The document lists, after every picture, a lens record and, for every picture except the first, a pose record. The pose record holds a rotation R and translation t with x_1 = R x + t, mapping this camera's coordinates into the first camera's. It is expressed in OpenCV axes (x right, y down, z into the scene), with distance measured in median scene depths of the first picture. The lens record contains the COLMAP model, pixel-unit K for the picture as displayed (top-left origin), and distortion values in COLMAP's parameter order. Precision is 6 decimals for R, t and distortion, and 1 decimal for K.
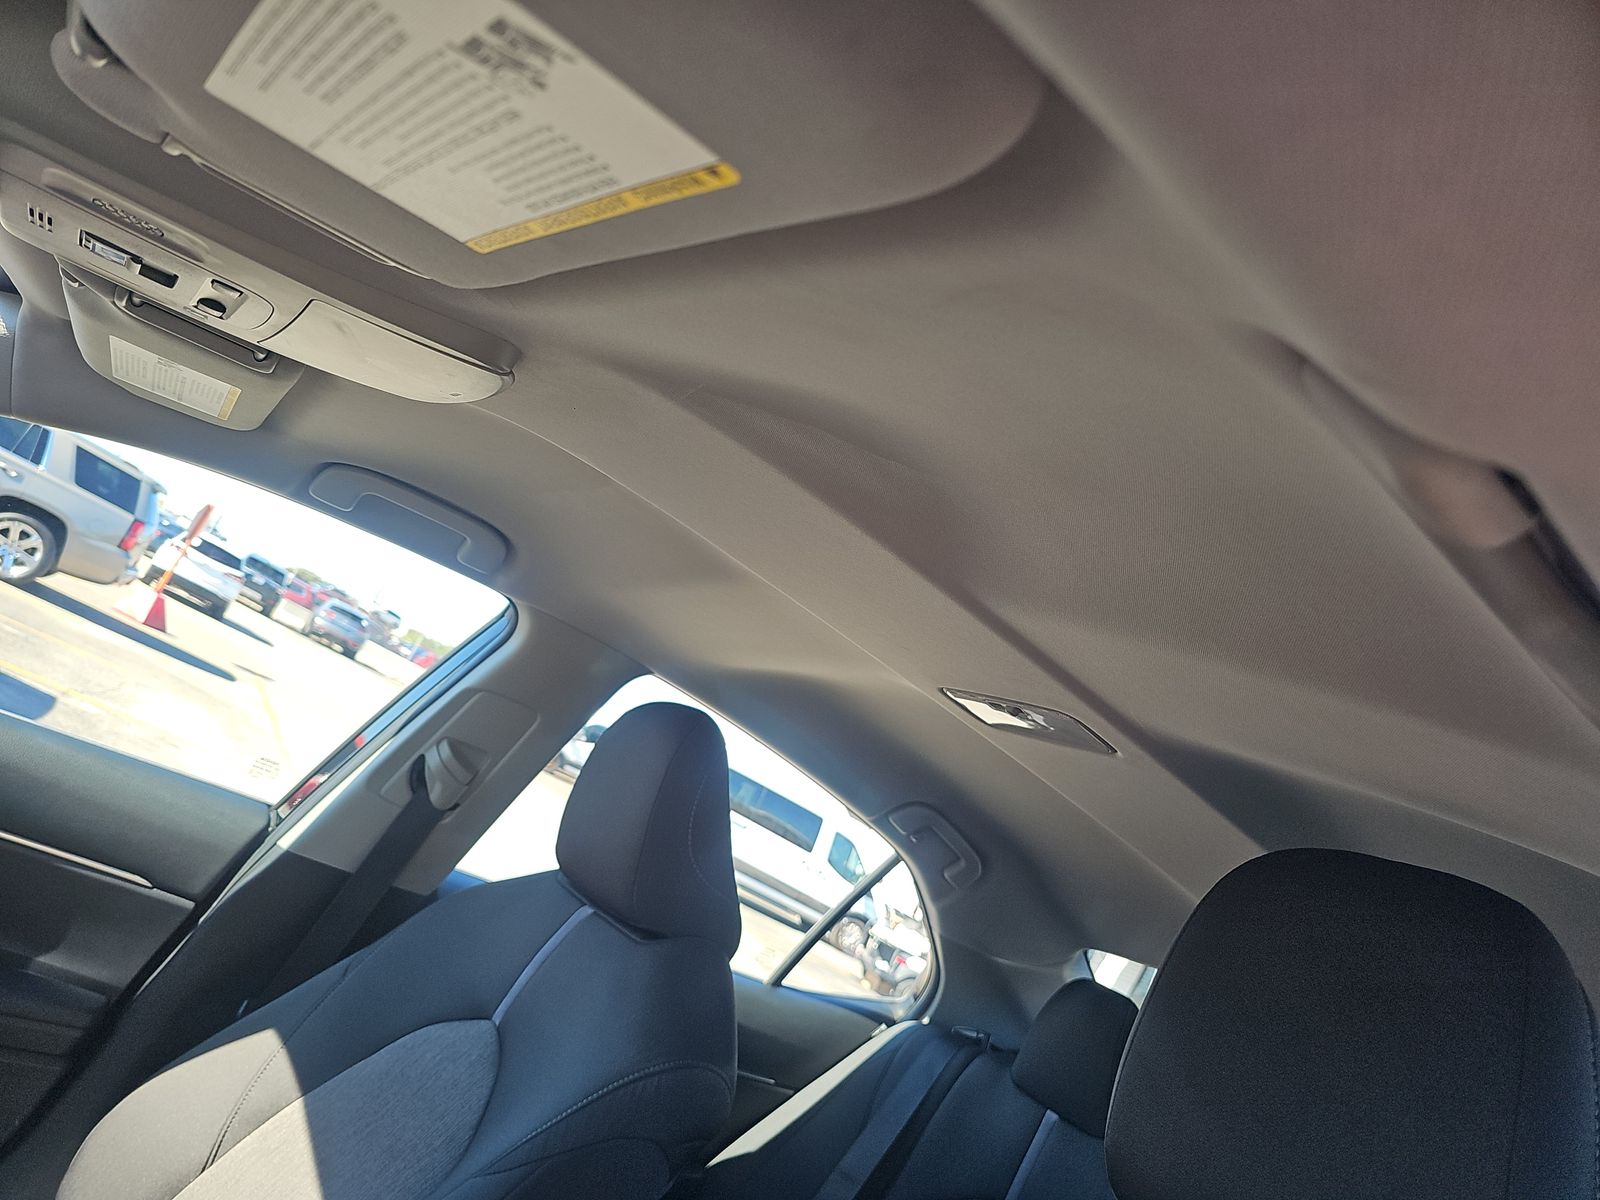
lens RADIAL K [[1102.9, 0, 796.5], [0, 1102.9, 613.3], [0, 0, 1]] dist [0.044917, -0.039781]
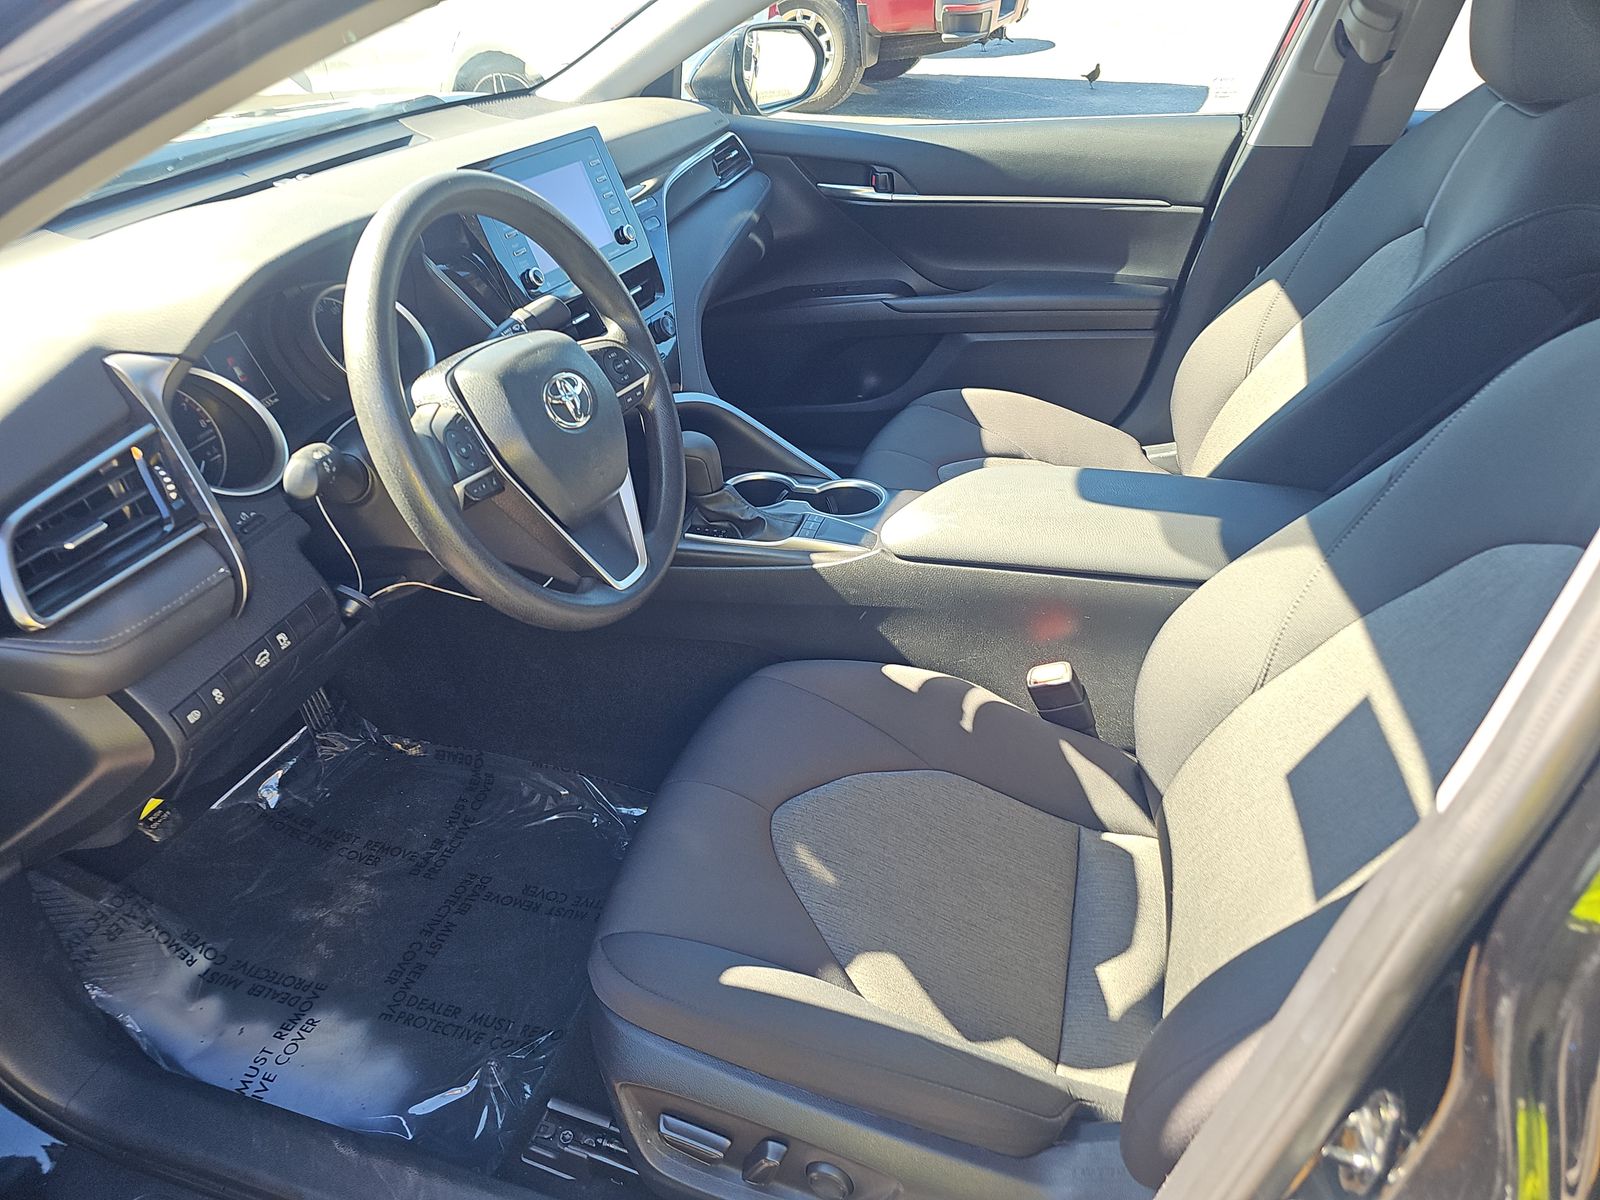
lens RADIAL K [[1102.9, 0, 796.5], [0, 1102.9, 613.3], [0, 0, 1]] dist [0.044917, -0.039781]
pose [[0.511671, 0.020500, -0.858937, 0.371630], [0.449948, 0.845271, 0.288209, 0.068825], [0.731942, -0.533945, 0.423276, -0.181194]]
